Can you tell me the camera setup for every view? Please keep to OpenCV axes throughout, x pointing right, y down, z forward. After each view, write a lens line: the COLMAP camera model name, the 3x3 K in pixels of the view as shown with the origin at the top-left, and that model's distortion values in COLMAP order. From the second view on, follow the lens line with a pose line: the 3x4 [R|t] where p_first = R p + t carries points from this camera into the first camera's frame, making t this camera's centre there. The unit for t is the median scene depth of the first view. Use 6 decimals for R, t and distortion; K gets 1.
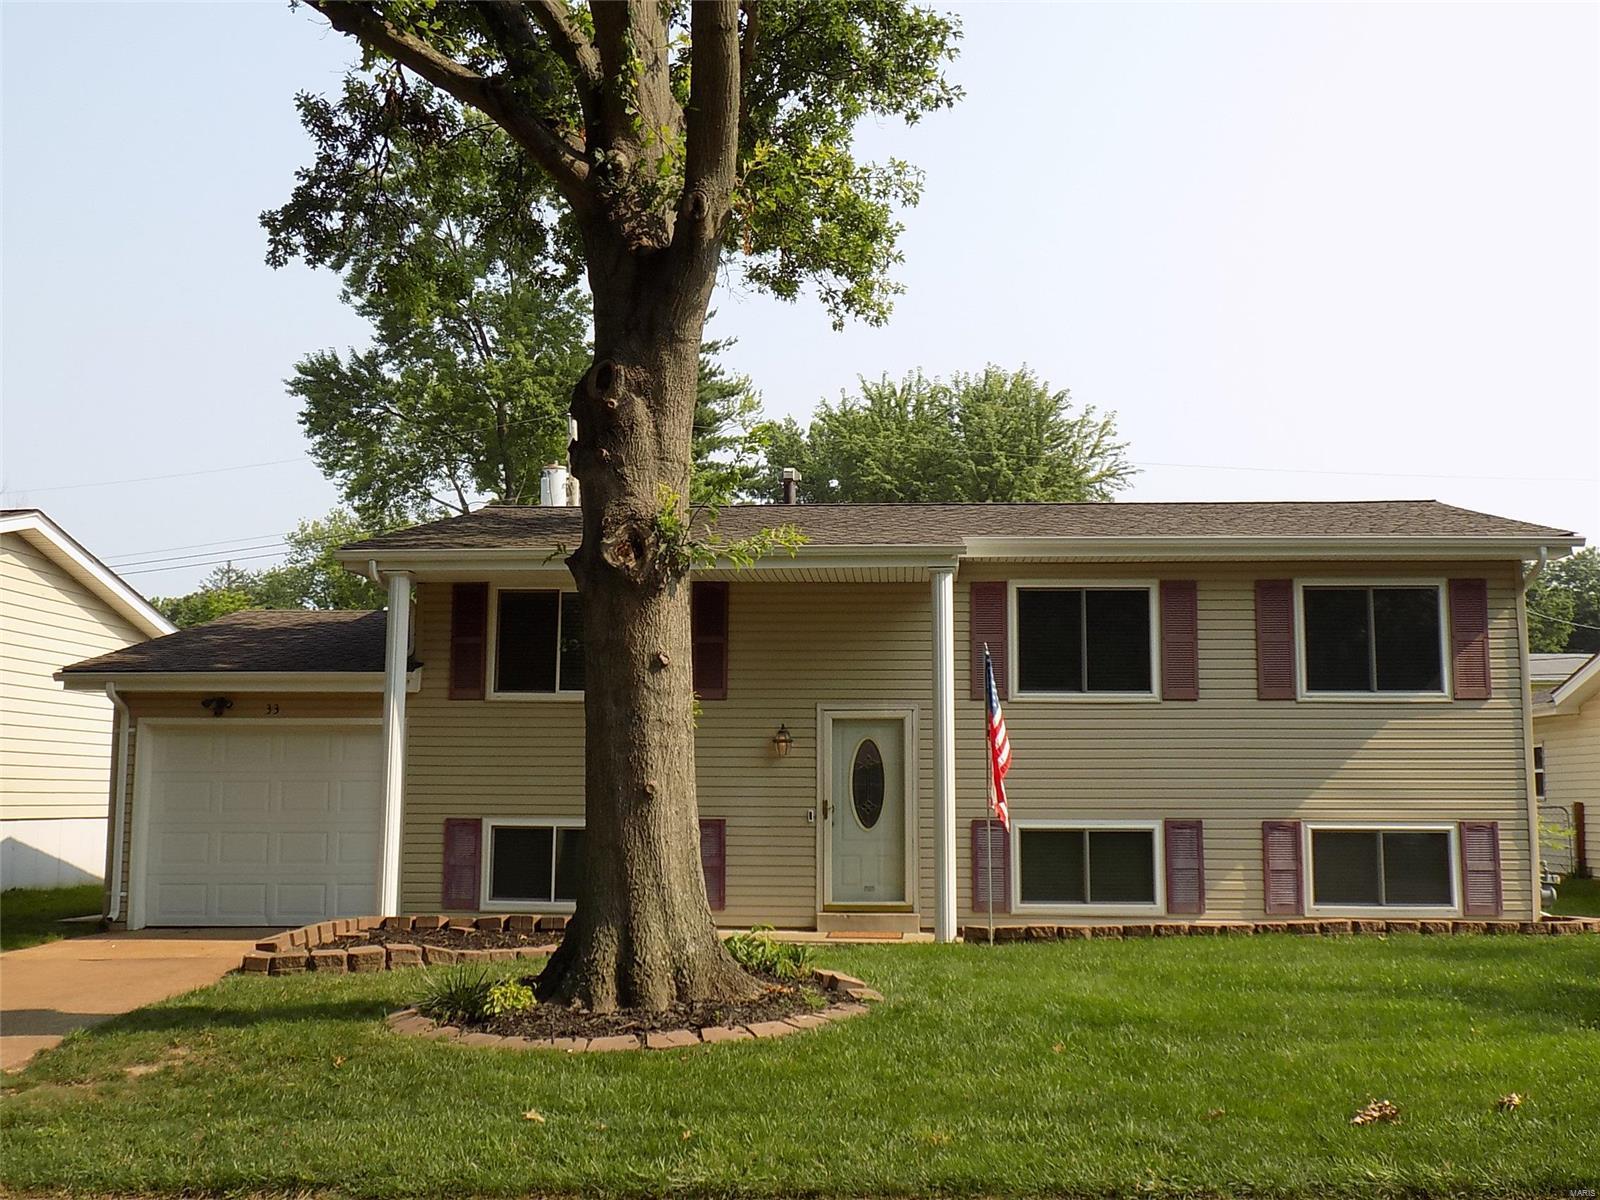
lens RADIAL K [[1683.0, 0, 800.0], [0, 1683.0, 600.0], [0, 0, 1]] dist [-0.005823, -0.003222]
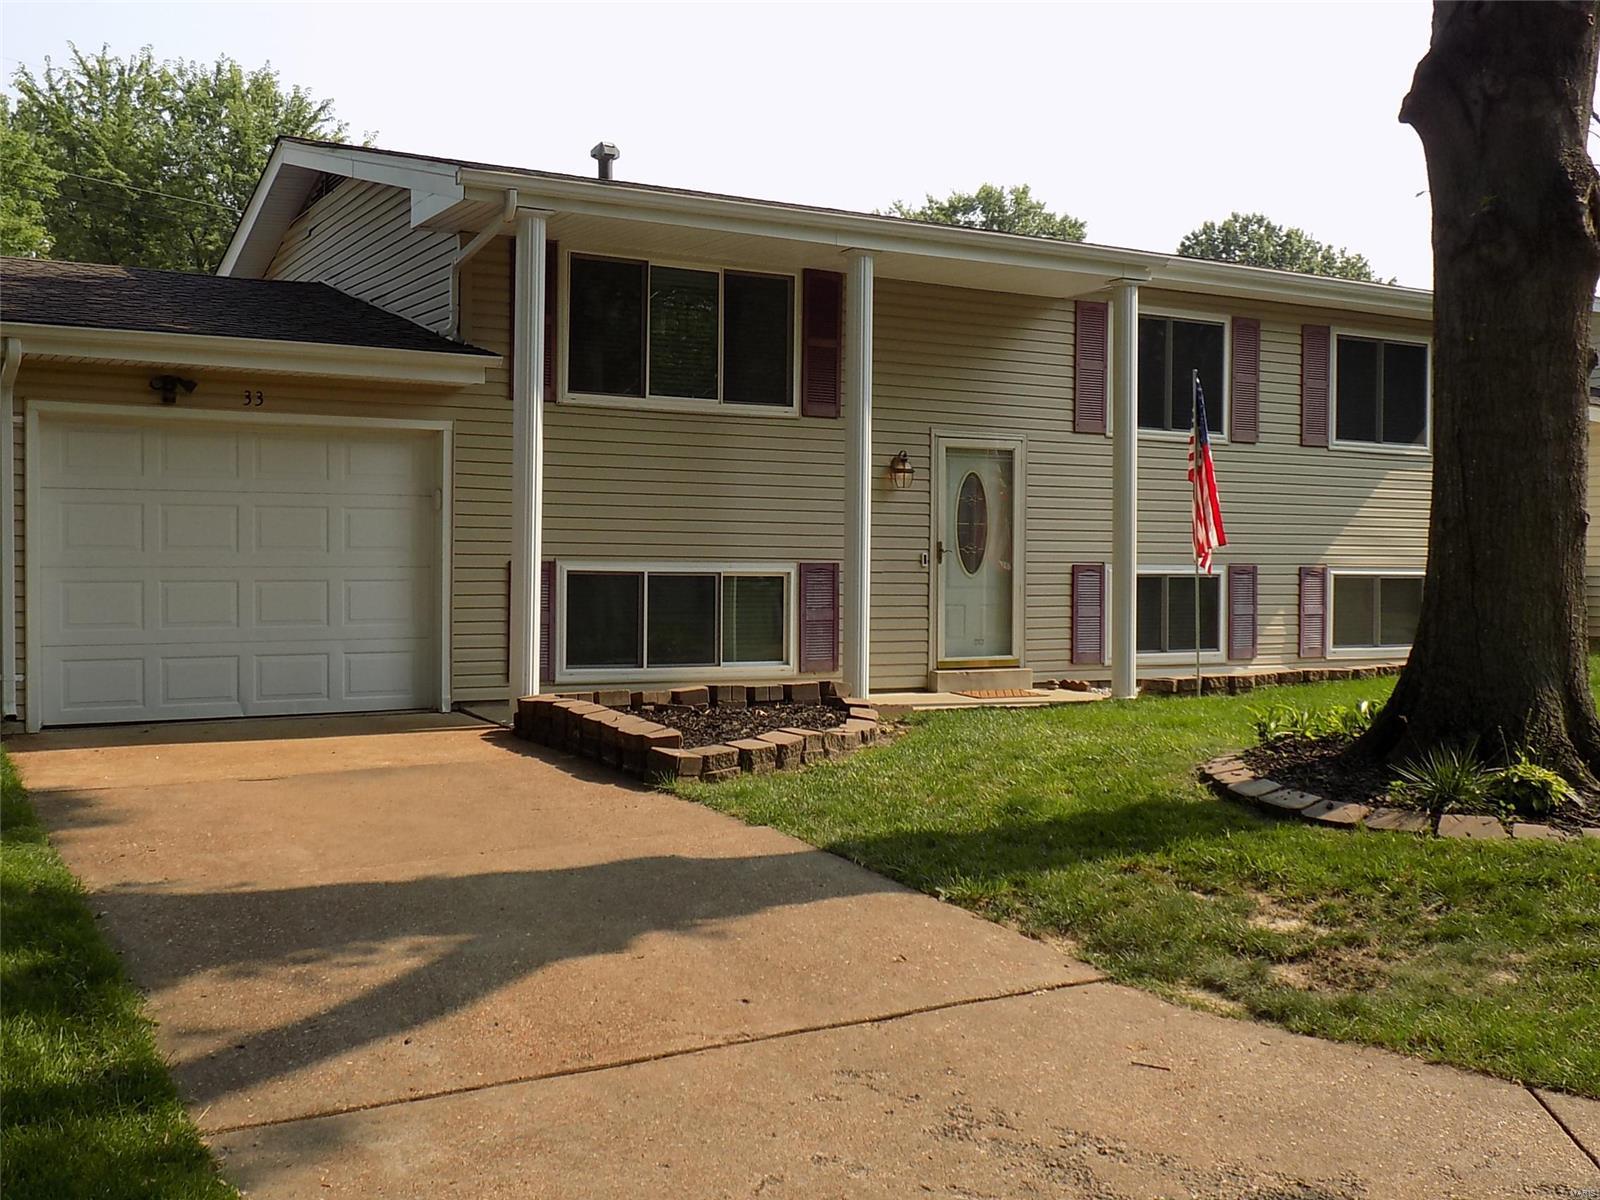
lens RADIAL K [[1679.3, 0, 800.0], [0, 1679.3, 600.0], [0, 0, 1]] dist [-0.009181, -0.002443]
pose [[0.832223, -0.008600, 0.554375, -0.522291], [-0.071526, 0.989859, 0.122729, 0.048609], [-0.549808, -0.141790, 0.823168, 0.330928]]
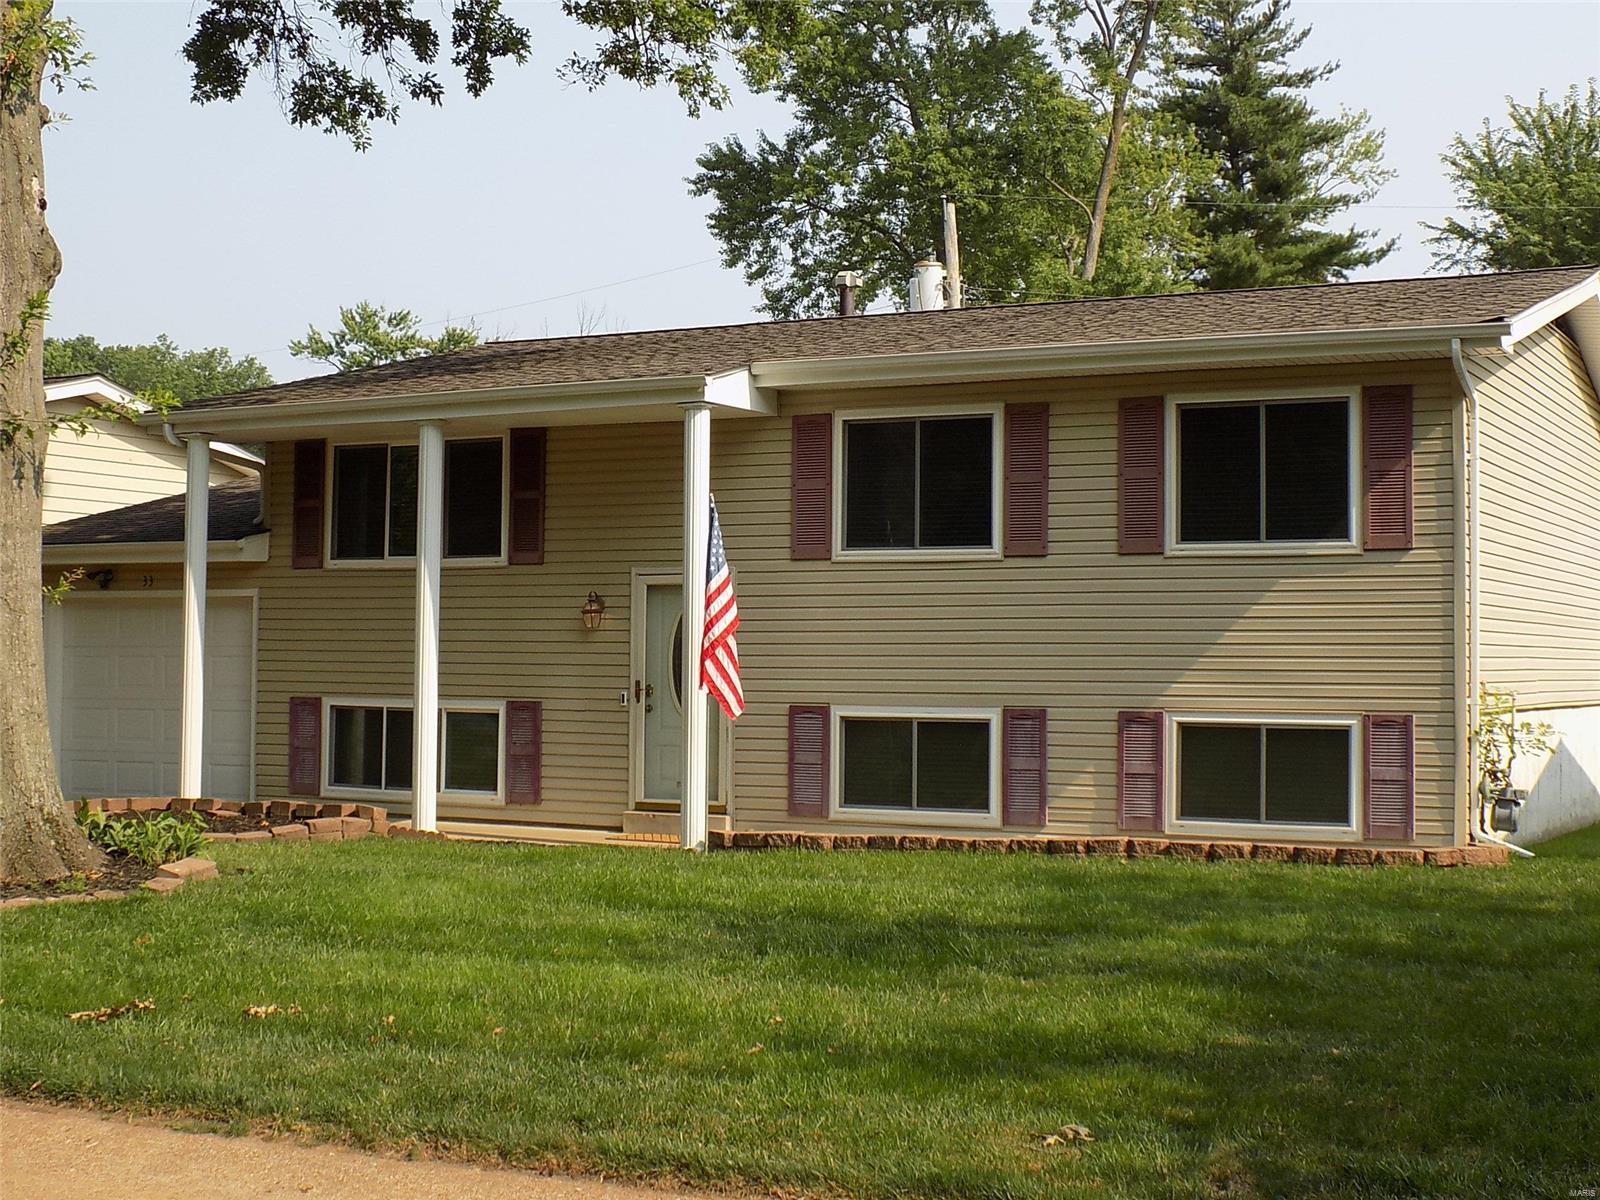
lens RADIAL K [[2203.7, 0, 800.0], [0, 2203.7, 600.0], [0, 0, 1]] dist [-0.127576, 0.102037]
pose [[0.914660, -0.008152, -0.404143, 0.542587], [0.041935, 0.996316, 0.074810, -0.001415], [0.402044, -0.085373, 0.911631, 0.022022]]
